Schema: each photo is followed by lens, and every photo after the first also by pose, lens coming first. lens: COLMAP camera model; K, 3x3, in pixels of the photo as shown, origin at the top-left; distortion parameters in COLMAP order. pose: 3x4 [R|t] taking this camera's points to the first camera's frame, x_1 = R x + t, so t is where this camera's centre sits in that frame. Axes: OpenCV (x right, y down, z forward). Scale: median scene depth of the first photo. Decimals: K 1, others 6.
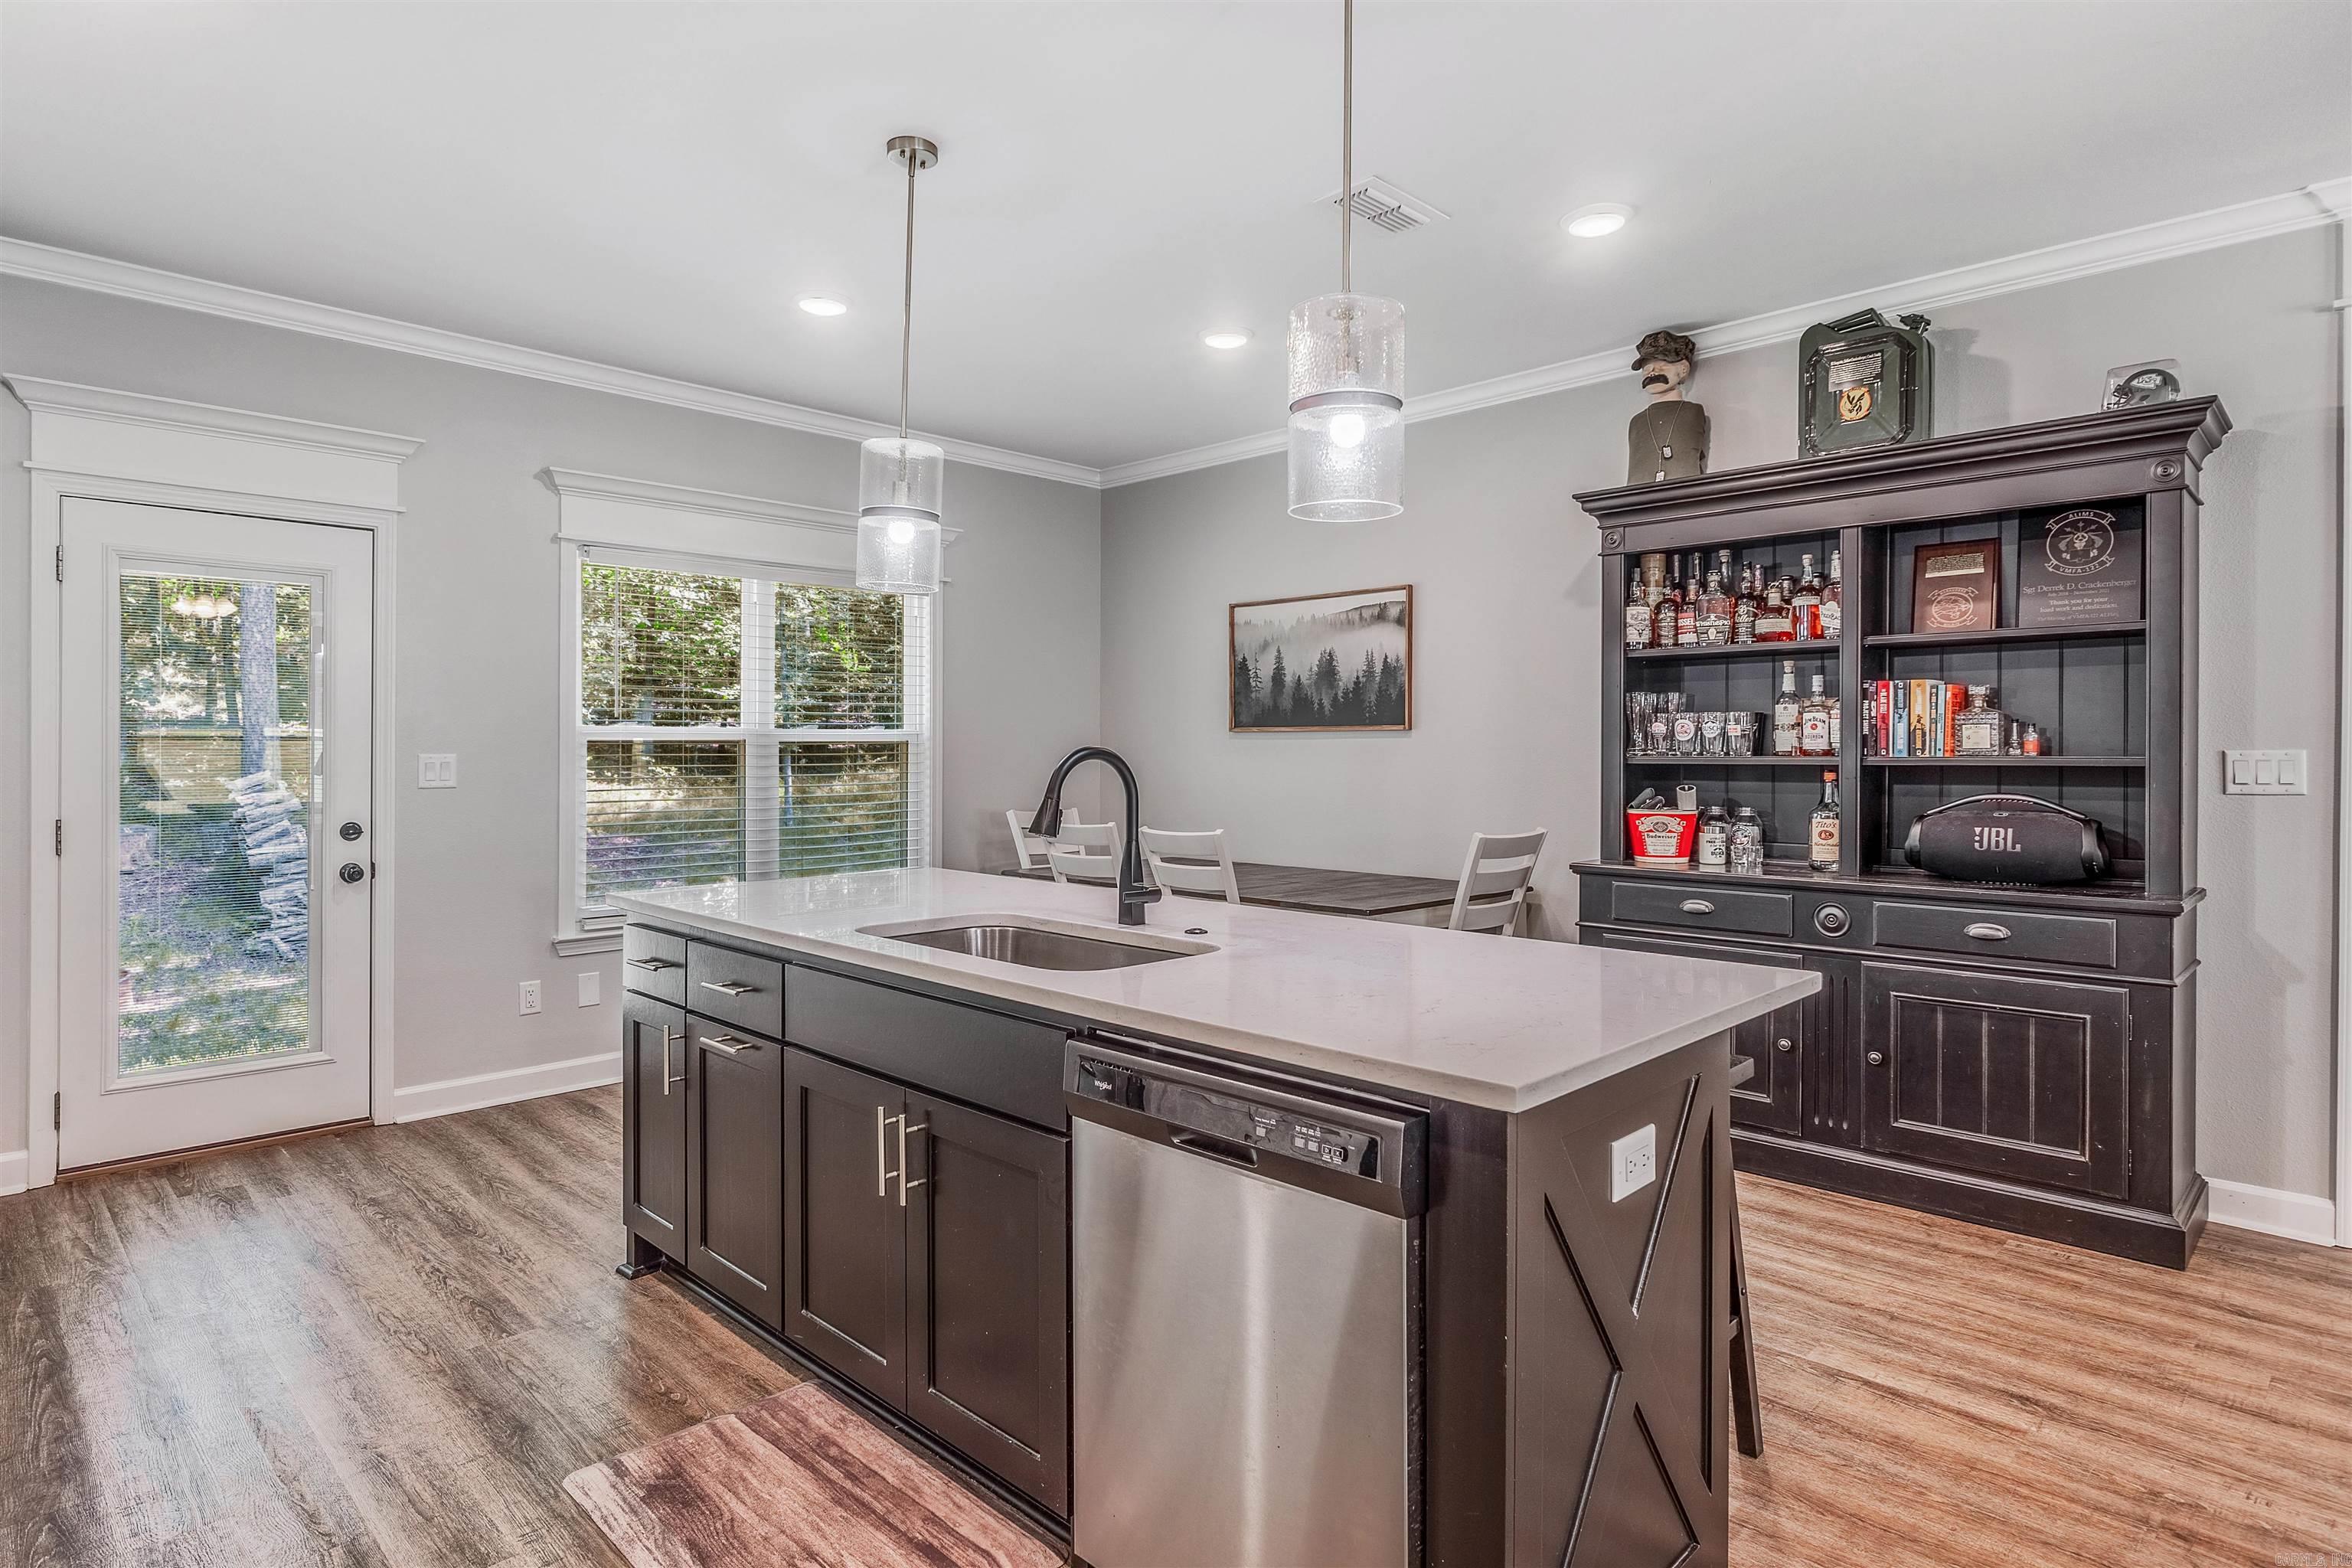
lens RADIAL K [[1262.4, 0, 1178.1], [0, 1262.4, 752.6], [0, 0, 1]] dist [-0.003974, 0.000375]
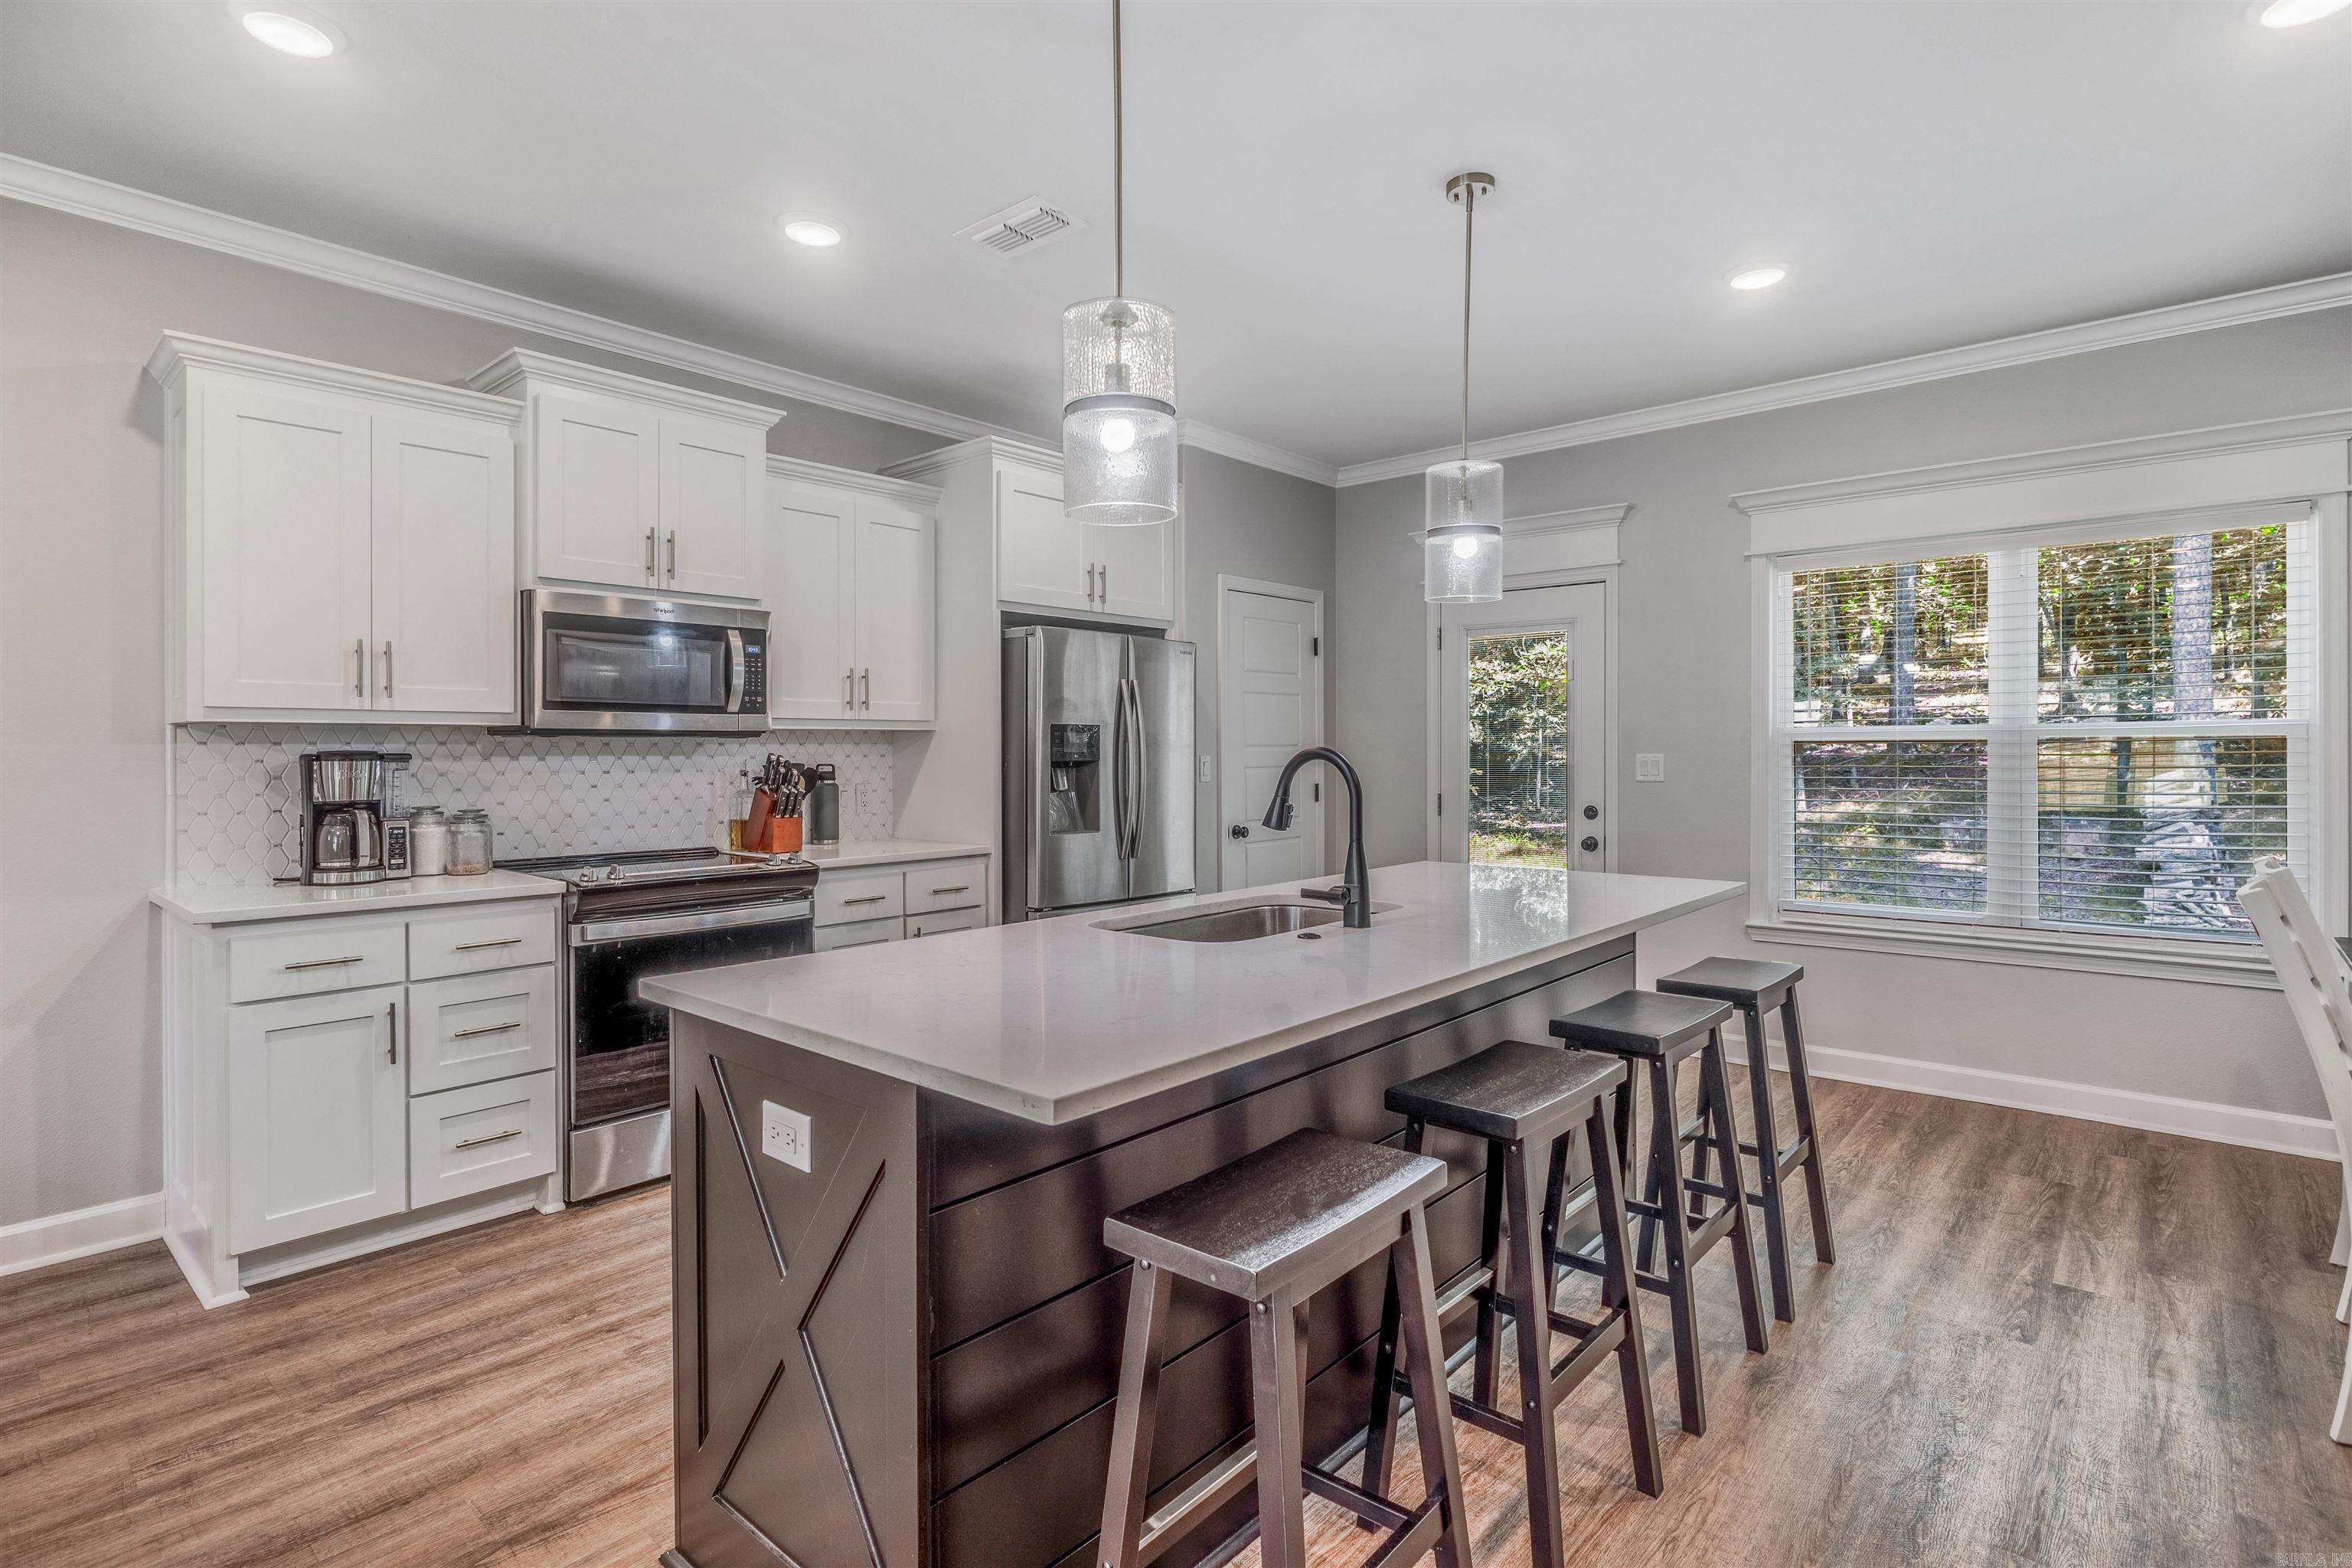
lens RADIAL K [[1150.9, 0, 1167.4], [0, 1150.9, 751.5], [0, 0, 1]] dist [-0.002010, 0.000764]
pose [[0.052654, -0.001573, -0.998612, 0.589263], [0.001036, 0.999998, -0.001520, -0.000077], [0.998612, -0.000955, 0.052656, 0.552677]]
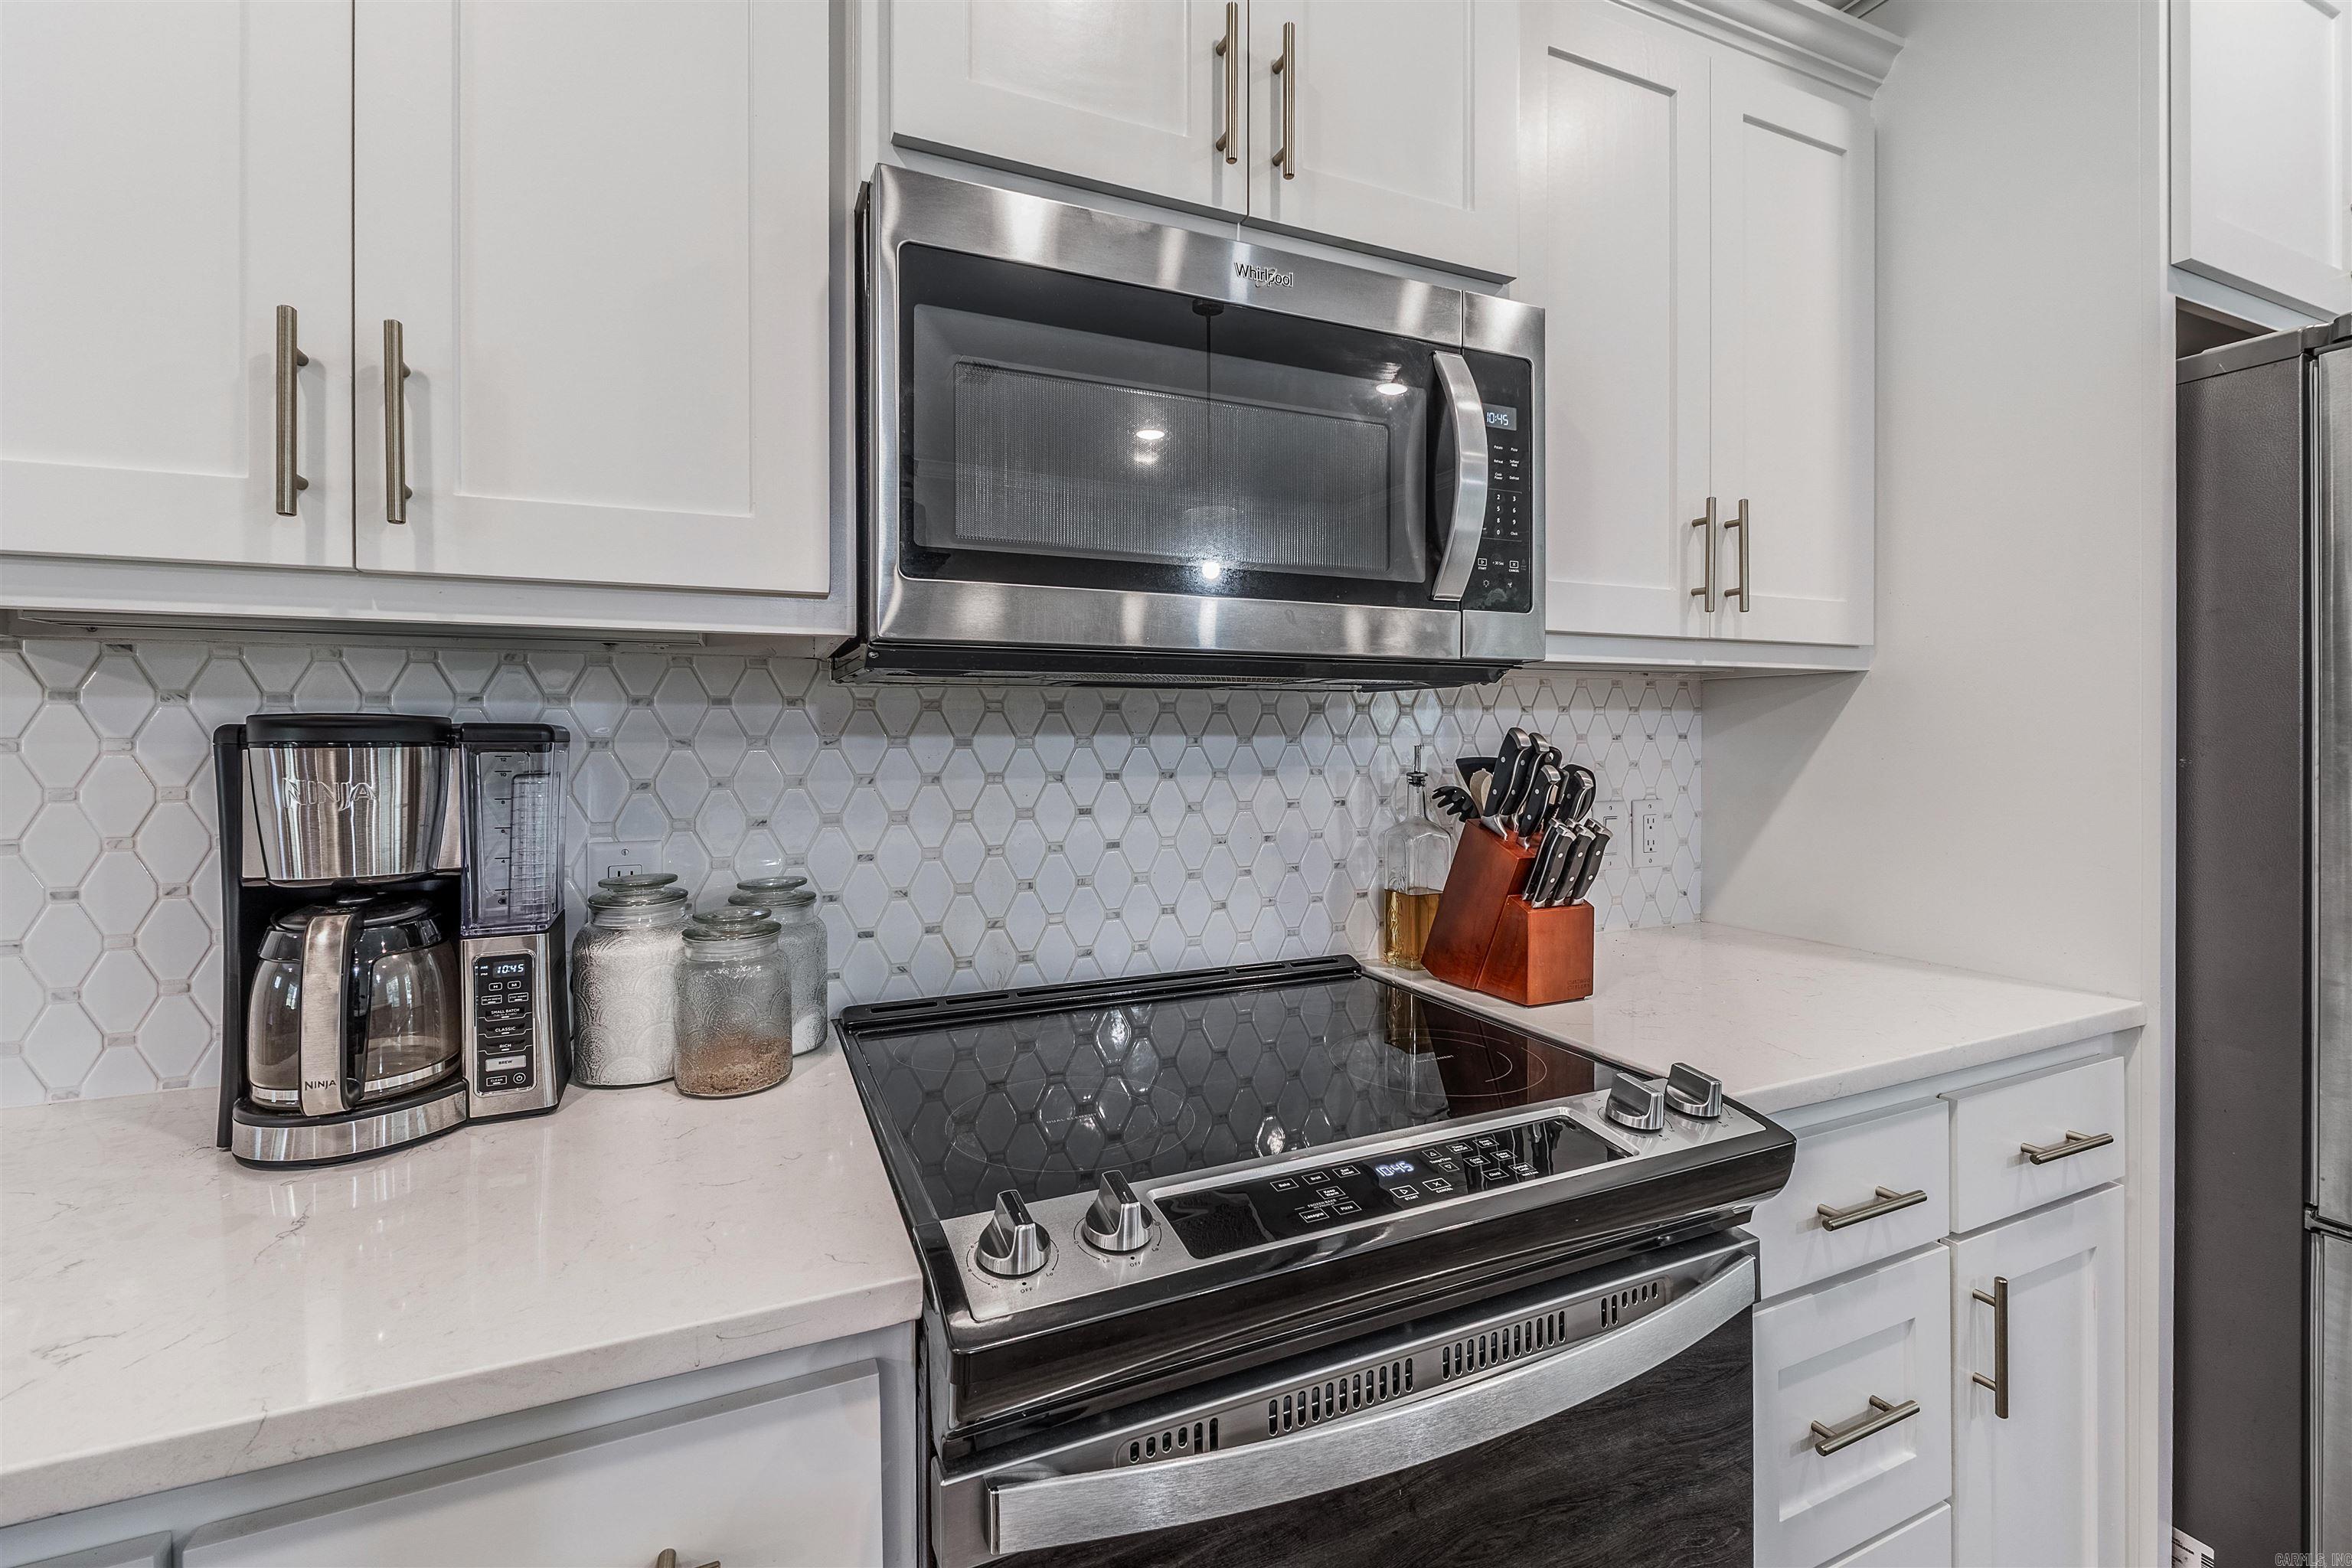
lens RADIAL K [[1004.3, 0, 1173.5], [0, 1004.3, 750.2], [0, 0, 1]] dist [-0.003228, -0.000592]
pose [[-0.359999, 0.010382, -0.932895, -0.140826], [0.001602, 0.999943, 0.010510, 0.003415], [0.932951, 0.002289, -0.359995, 0.254296]]
